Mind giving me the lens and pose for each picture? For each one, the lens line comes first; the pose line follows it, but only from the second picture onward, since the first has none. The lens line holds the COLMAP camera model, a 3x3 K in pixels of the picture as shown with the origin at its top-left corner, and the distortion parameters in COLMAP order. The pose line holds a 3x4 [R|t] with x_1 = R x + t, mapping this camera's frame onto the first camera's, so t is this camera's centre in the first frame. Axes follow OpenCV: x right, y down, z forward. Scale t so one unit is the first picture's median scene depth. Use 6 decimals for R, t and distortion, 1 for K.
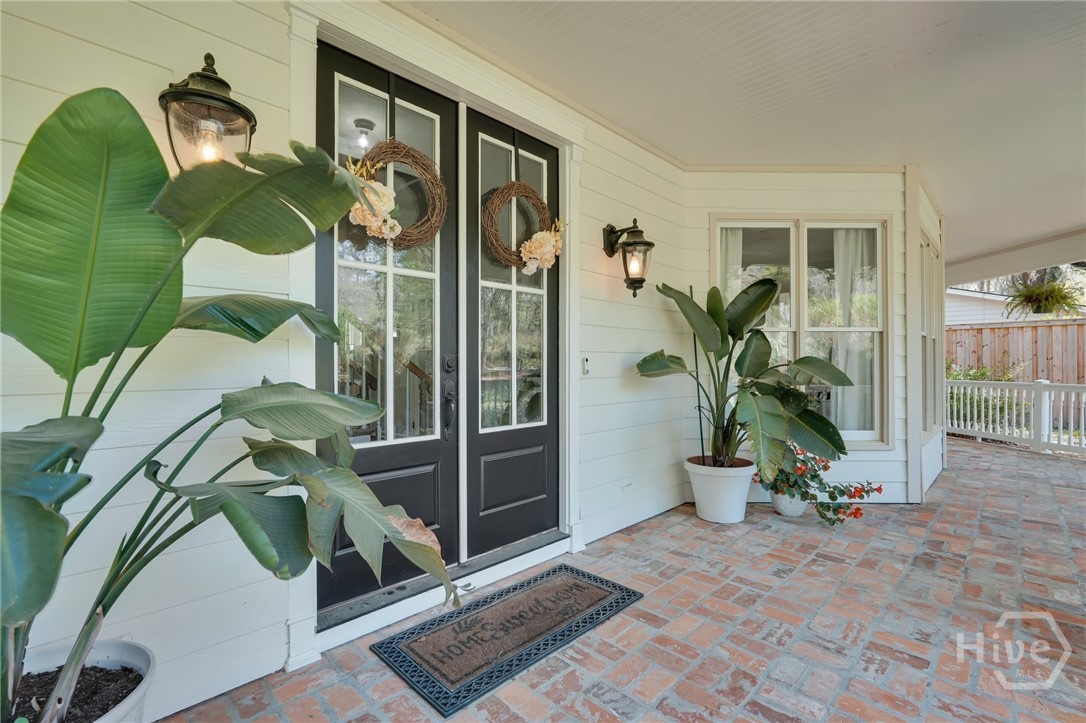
lens RADIAL K [[489.4, 0, 536.4], [0, 489.4, 364.2], [0, 0, 1]] dist [-0.012378, 0.004486]
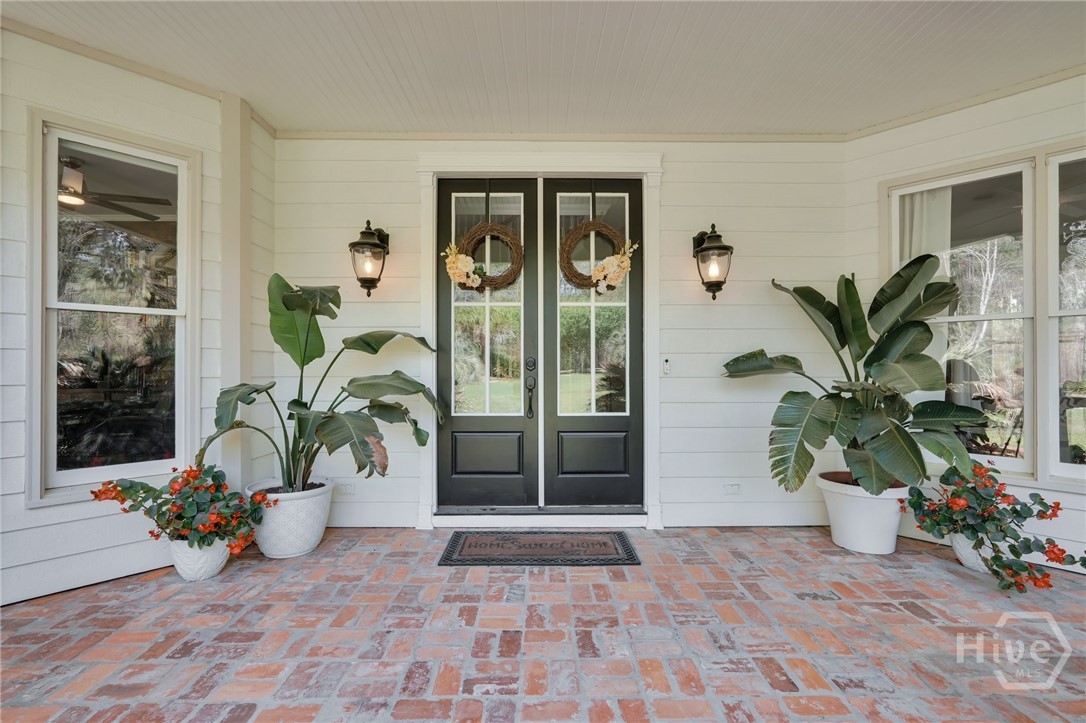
lens RADIAL K [[489.4, 0, 533.9], [0, 489.4, 364.1], [0, 0, 1]] dist [-0.012378, 0.004486]
pose [[0.704743, 0.000014, -0.709463, 0.734209], [0.000270, 1.000000, 0.000288, -0.002113], [0.709463, -0.000395, 0.704743, 0.001167]]
